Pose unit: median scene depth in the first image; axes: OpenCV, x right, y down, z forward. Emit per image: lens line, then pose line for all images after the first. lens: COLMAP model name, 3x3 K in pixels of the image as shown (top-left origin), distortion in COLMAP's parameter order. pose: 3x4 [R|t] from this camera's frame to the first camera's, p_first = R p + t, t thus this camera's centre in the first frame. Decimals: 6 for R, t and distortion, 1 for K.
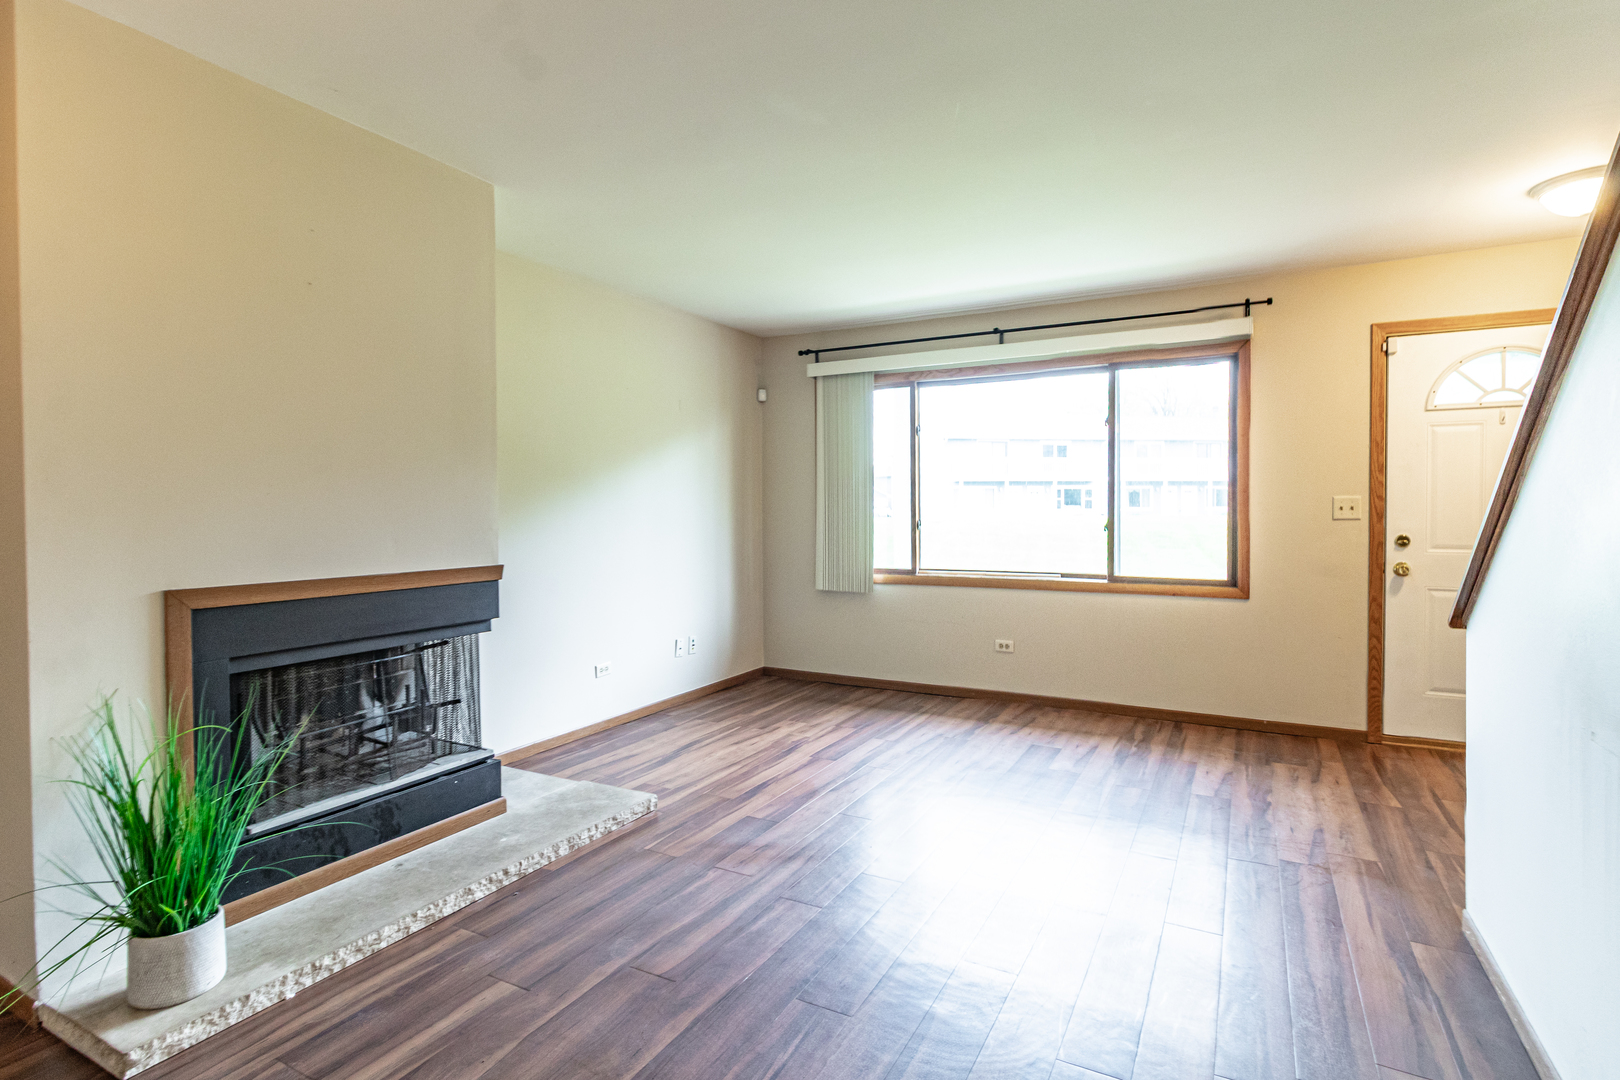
lens RADIAL K [[819.3, 0, 825.2], [0, 819.3, 551.0], [0, 0, 1]] dist [0.001207, 0.000723]
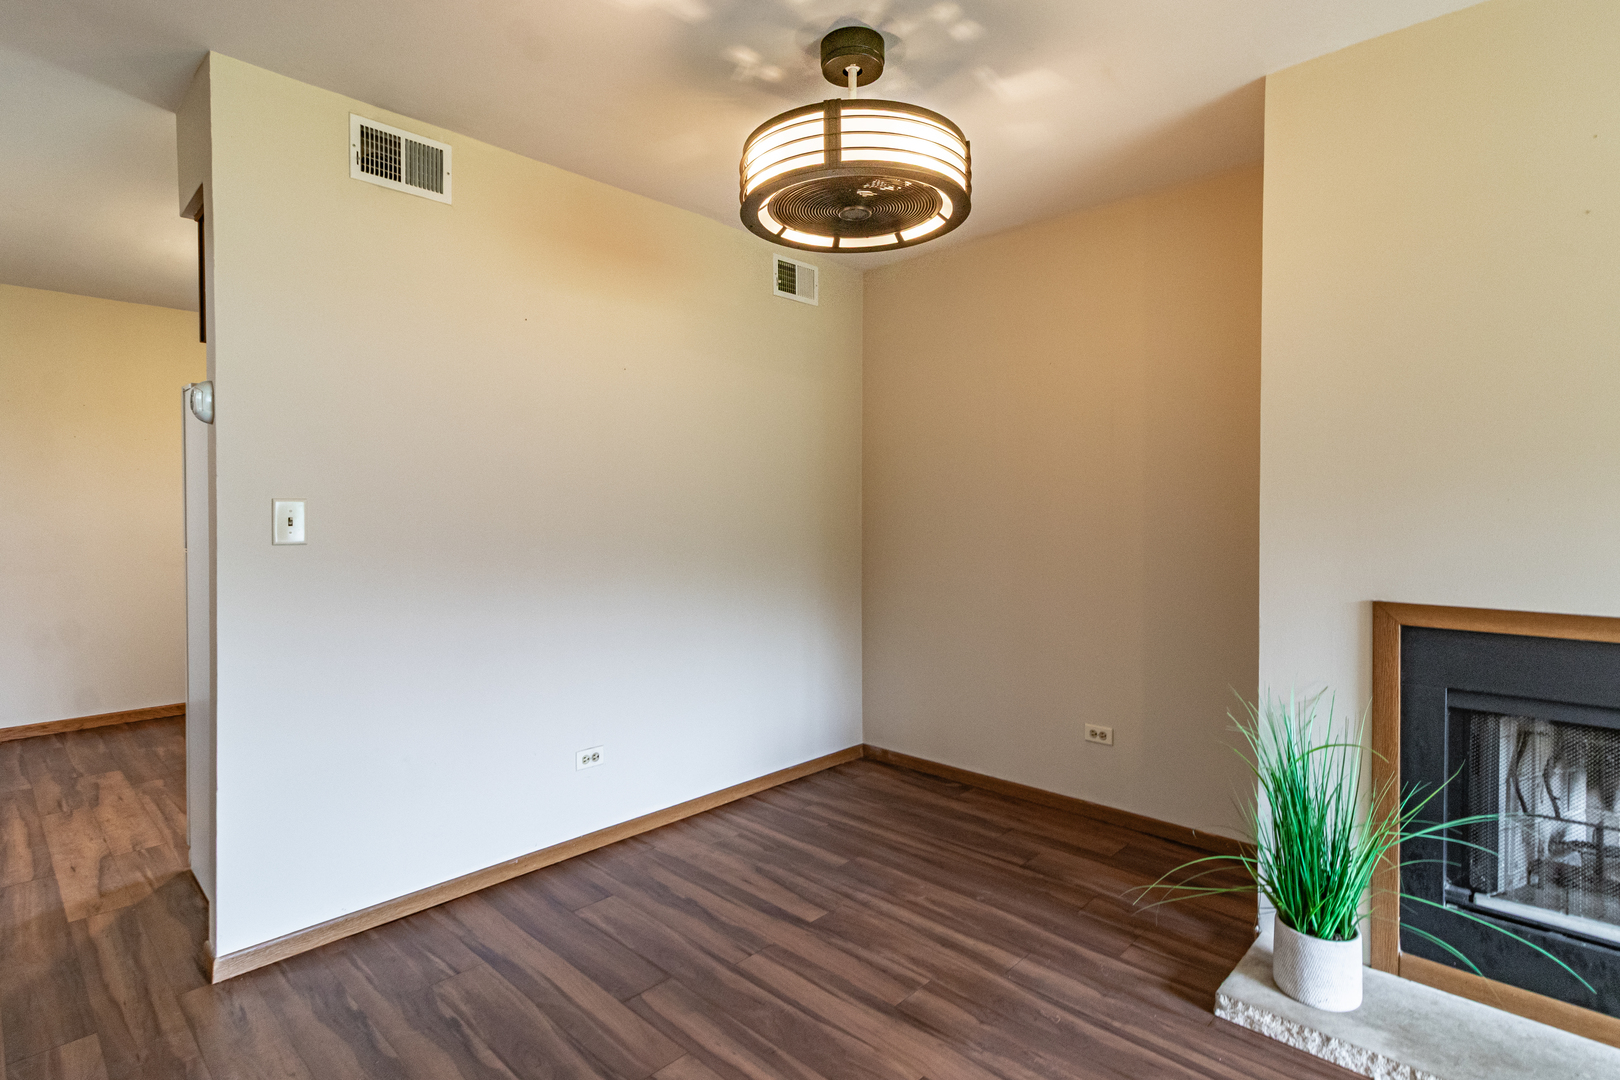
lens RADIAL K [[793.2, 0, 774.1], [0, 793.2, 533.5], [0, 0, 1]] dist [-0.002401, 0.001944]
pose [[-0.294416, 0.023235, -0.955395, 0.321024], [-0.053092, 0.997763, 0.040626, -0.033805], [0.954201, 0.062685, -0.292524, 0.600446]]
